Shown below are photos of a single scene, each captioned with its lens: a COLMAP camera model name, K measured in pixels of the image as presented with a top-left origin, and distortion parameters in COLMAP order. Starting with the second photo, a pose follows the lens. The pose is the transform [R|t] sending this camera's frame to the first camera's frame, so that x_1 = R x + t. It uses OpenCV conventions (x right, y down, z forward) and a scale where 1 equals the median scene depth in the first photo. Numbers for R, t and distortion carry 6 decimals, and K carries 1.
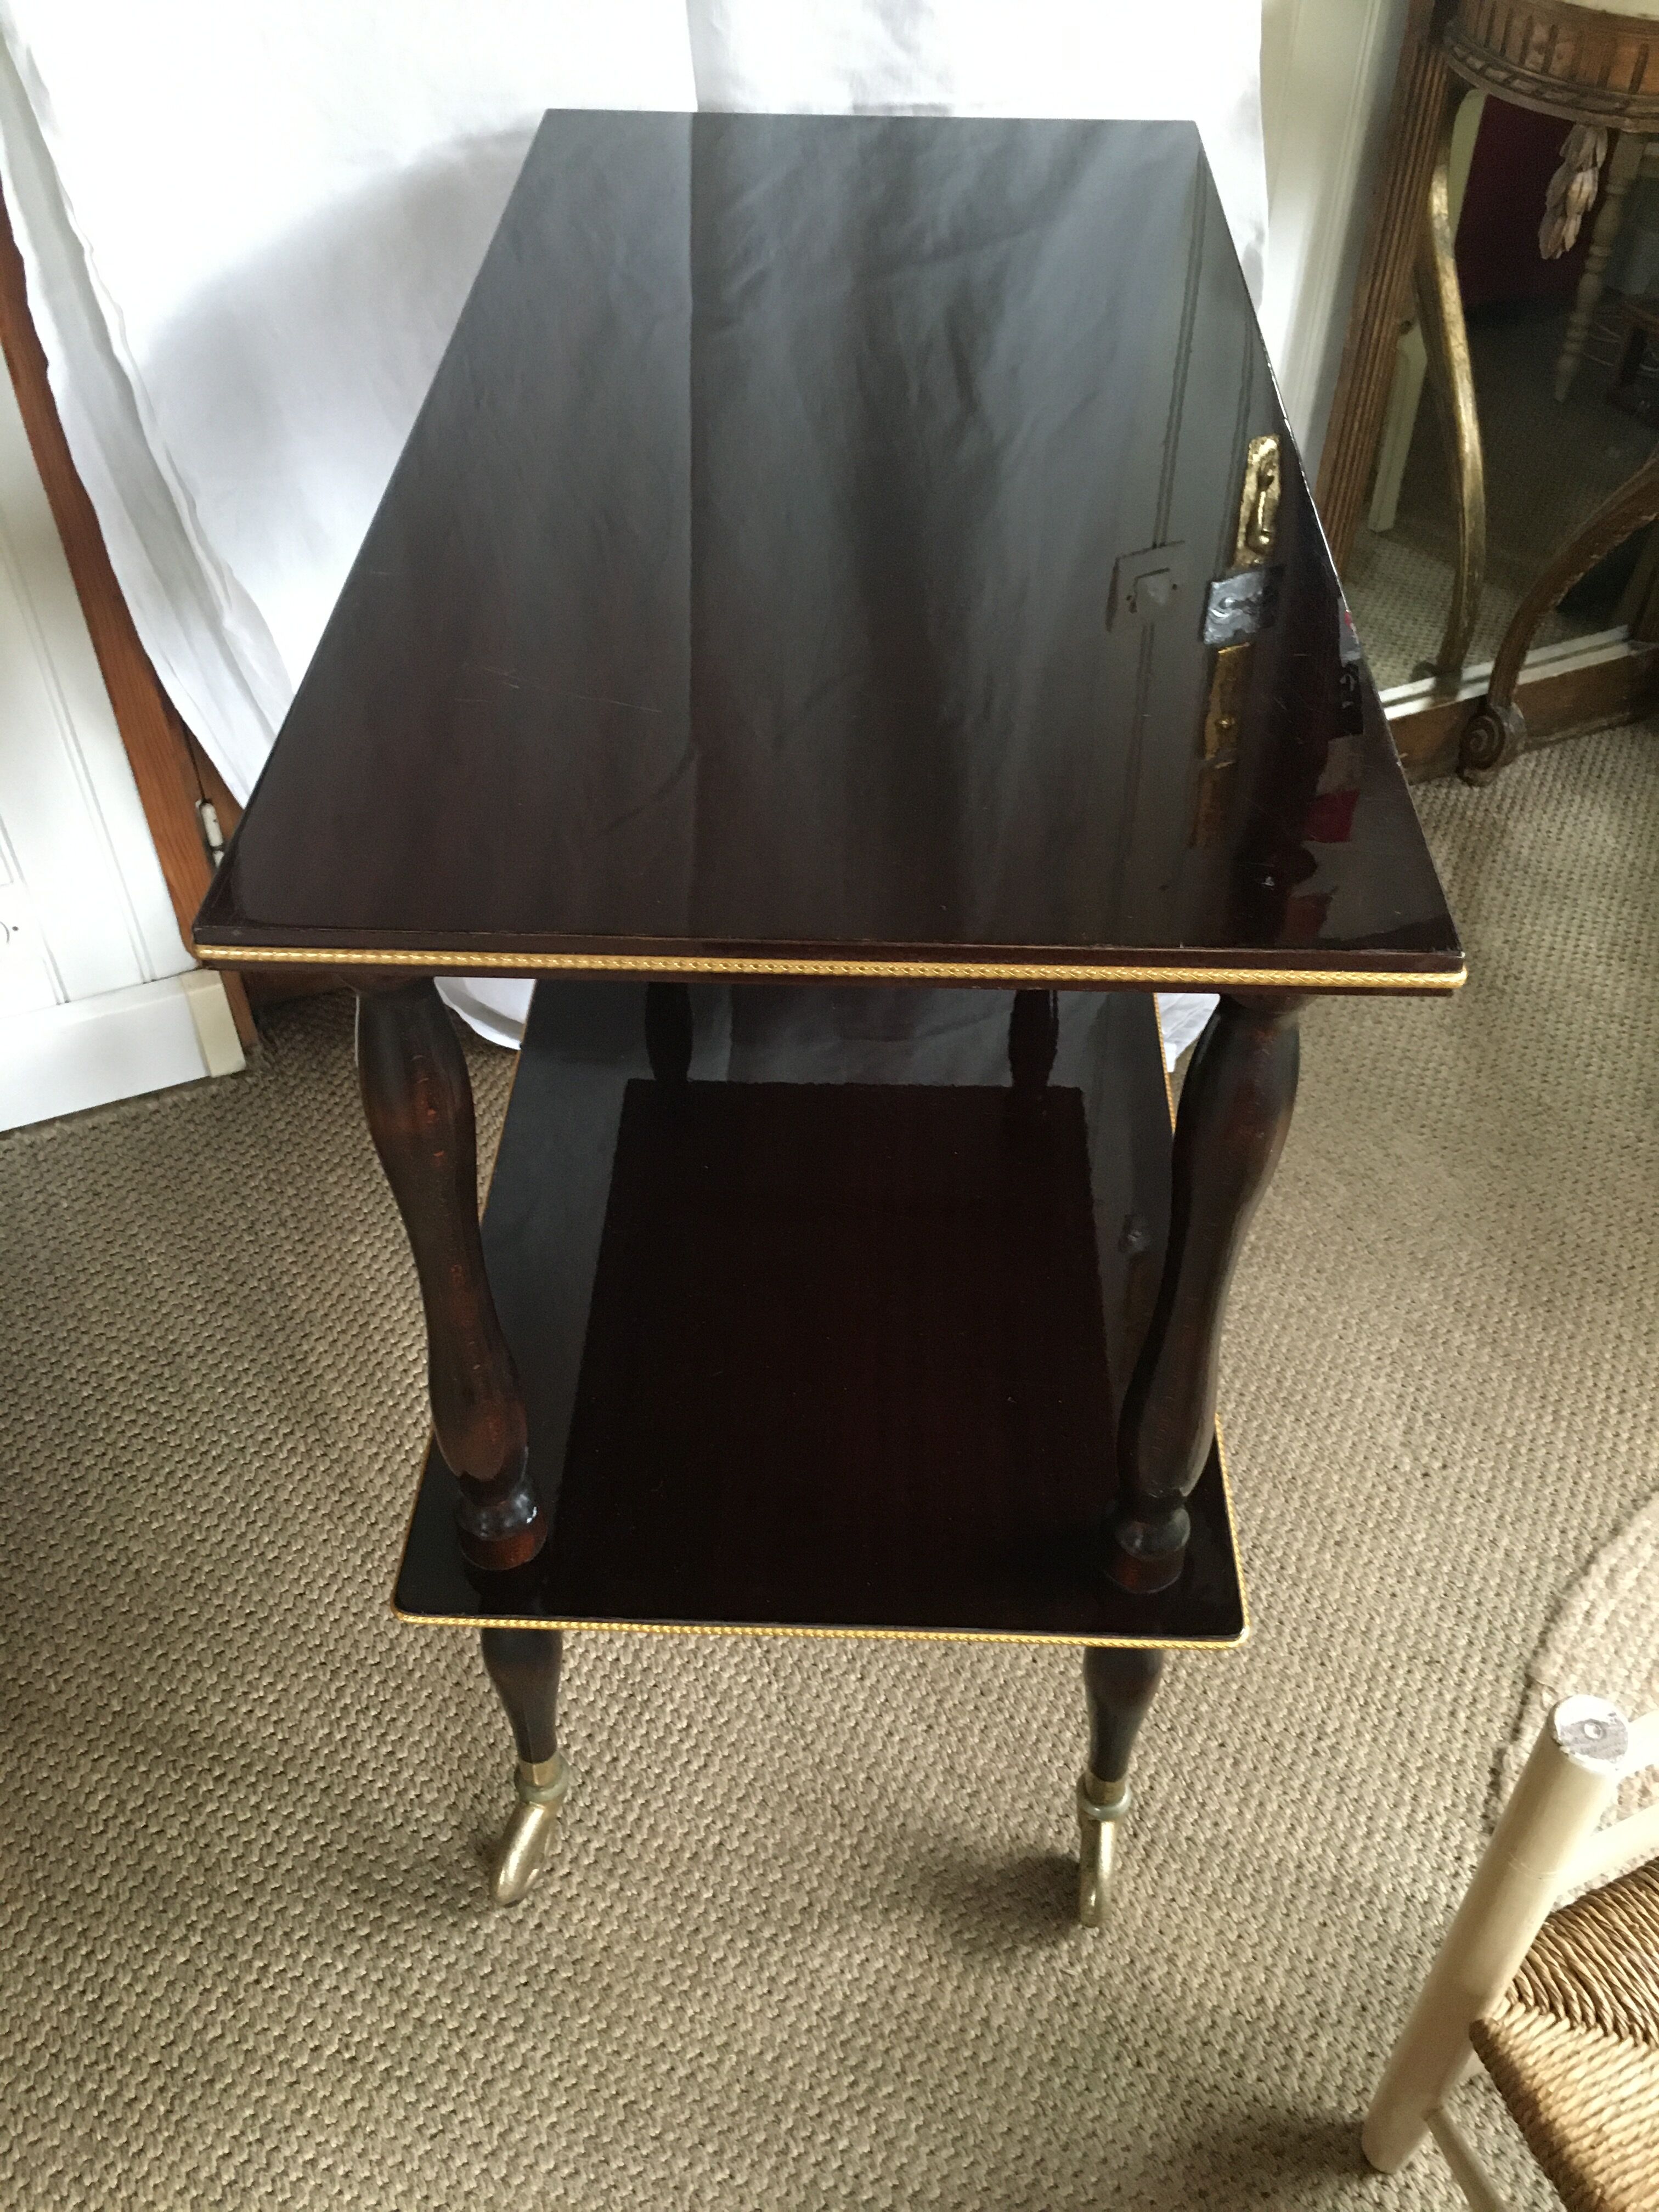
lens RADIAL K [[1884.8, 0, 830.3], [0, 1884.8, 1107.4], [0, 0, 1]] dist [0.074976, -0.106682]
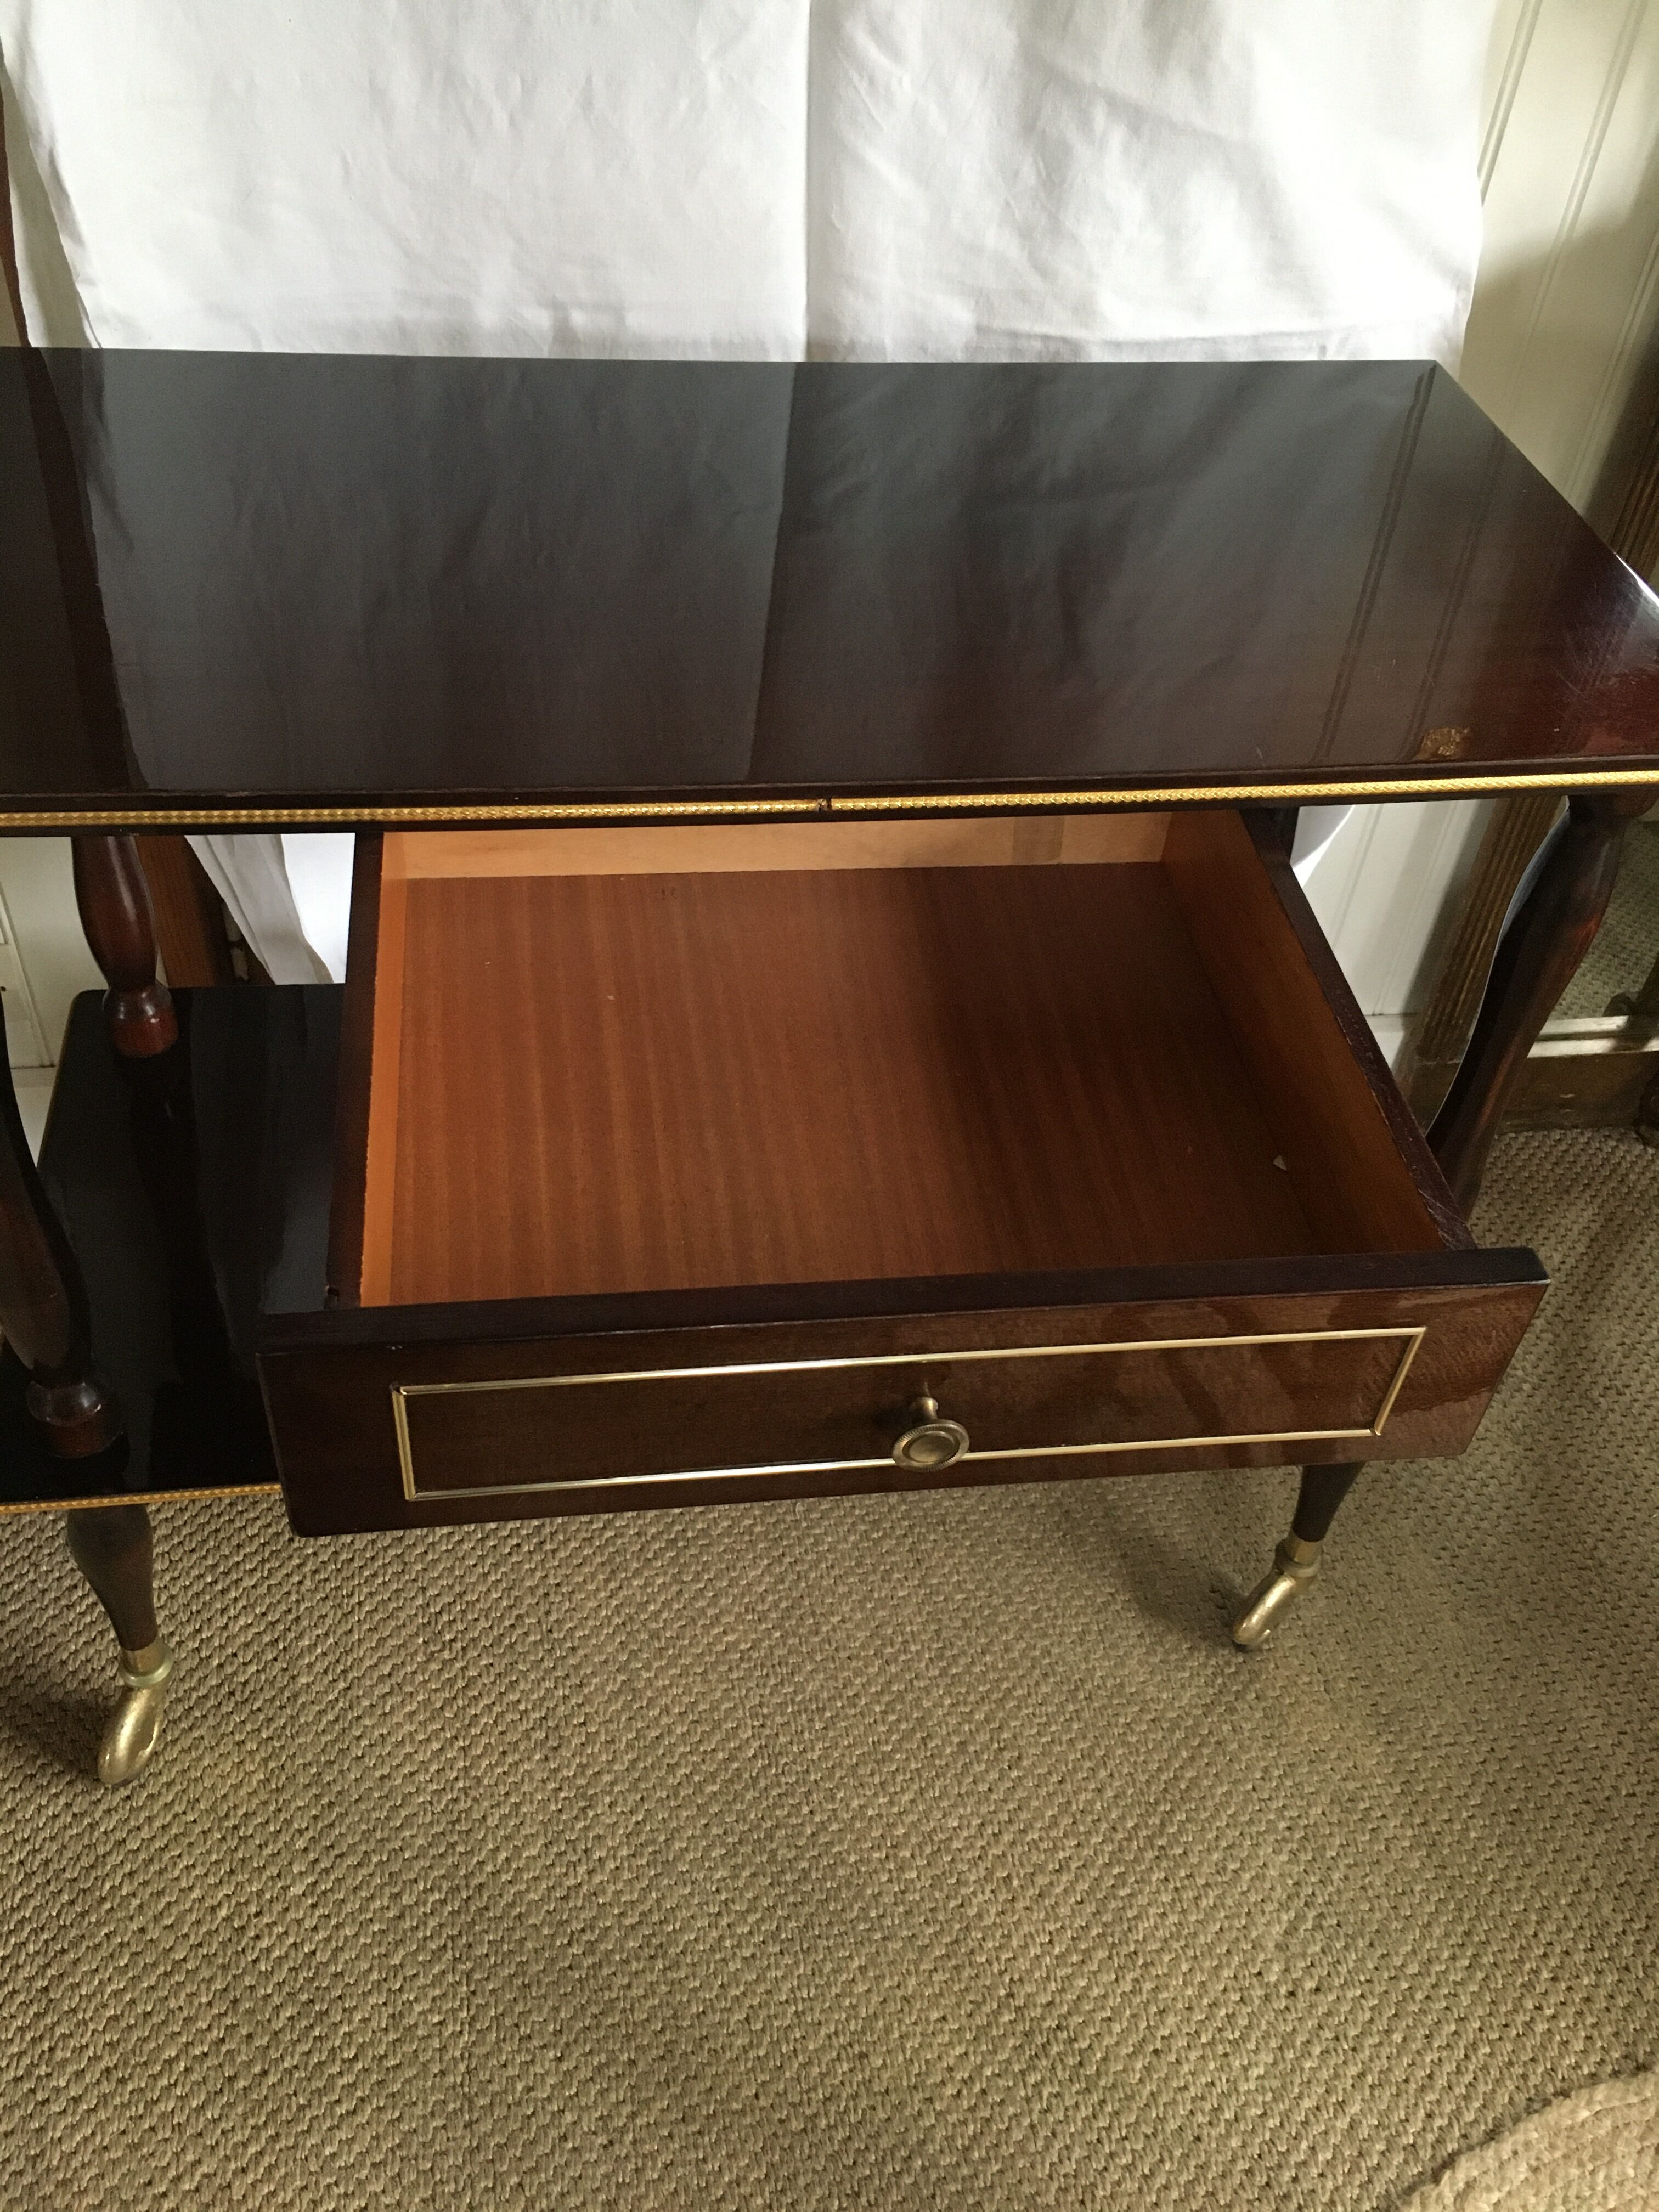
lens RADIAL K [[1884.8, 0, 836.3], [0, 1884.8, 1096.6], [0, 0, 1]] dist [0.074976, -0.106682]
pose [[0.961528, 0.225139, -0.157404, 0.186043], [-0.229666, 0.973208, -0.010951, -0.159109], [0.150722, 0.046680, 0.987474, 0.129324]]
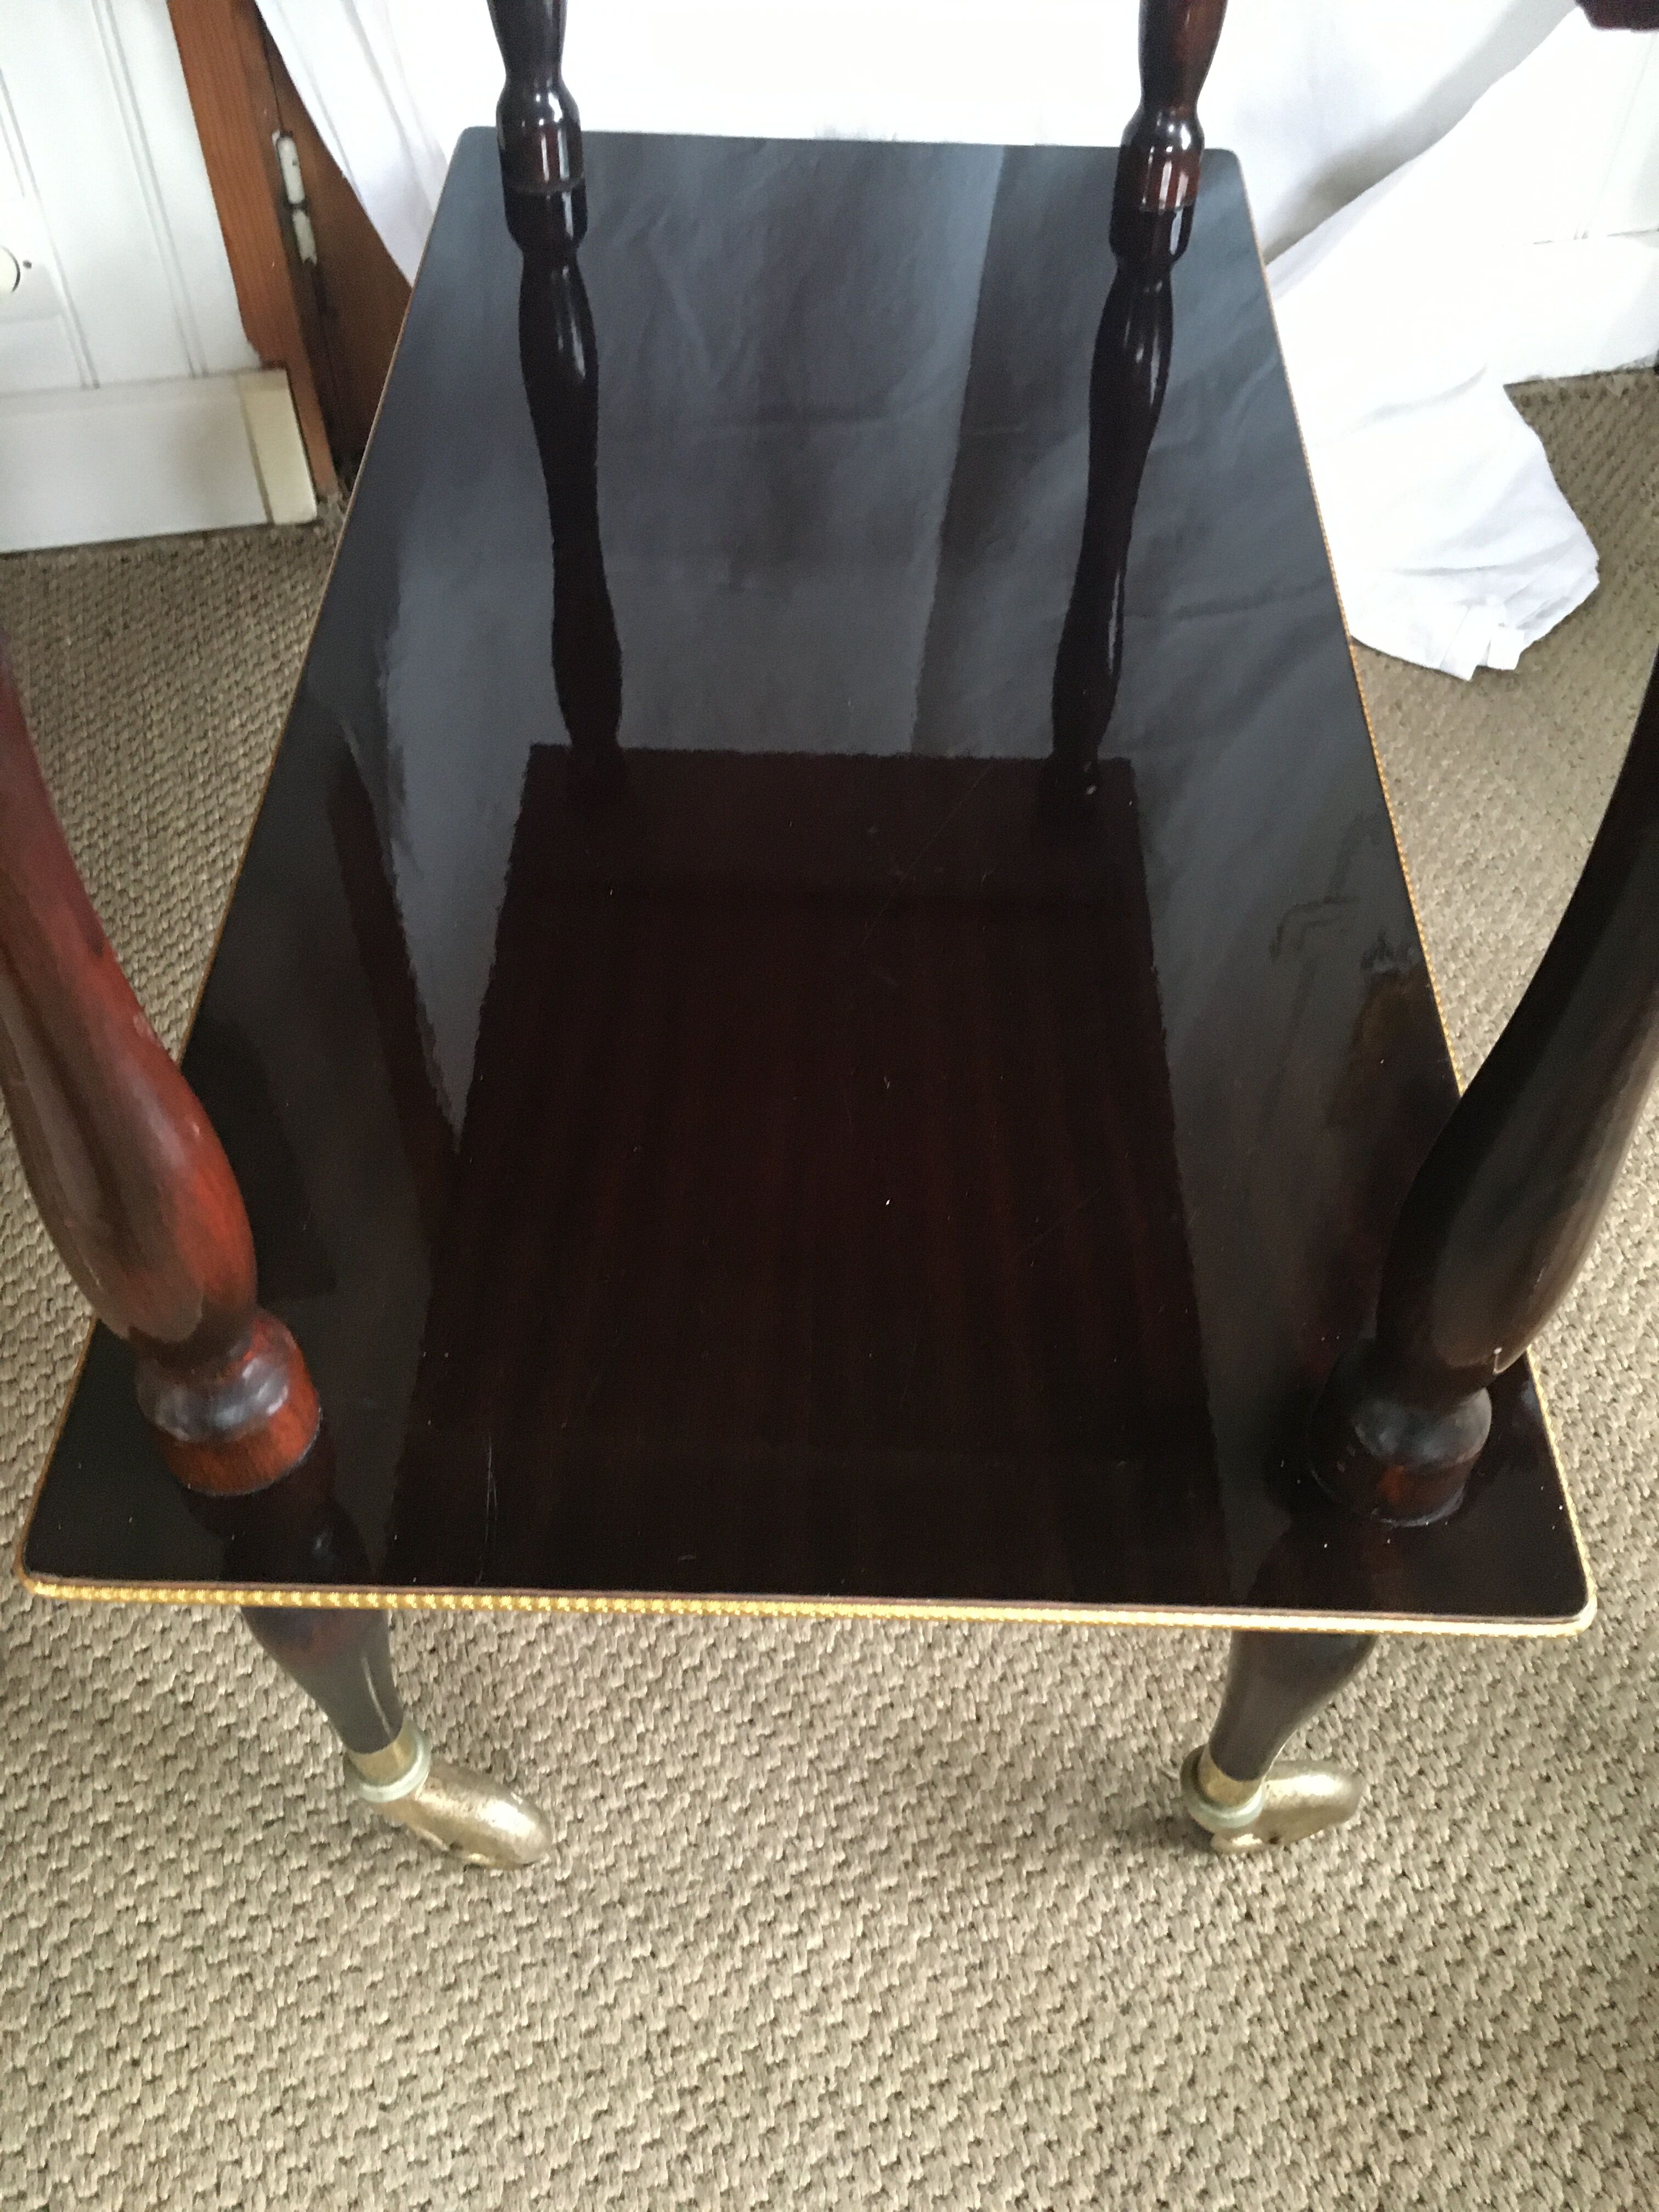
lens RADIAL K [[1884.8, 0, 830.1], [0, 1884.8, 1101.8], [0, 0, 1]] dist [0.074976, -0.106682]
pose [[0.983002, 0.148042, -0.108585, 0.038081], [-0.134104, 0.982917, 0.126059, 0.125444], [0.125392, -0.109354, 0.986062, 0.290746]]
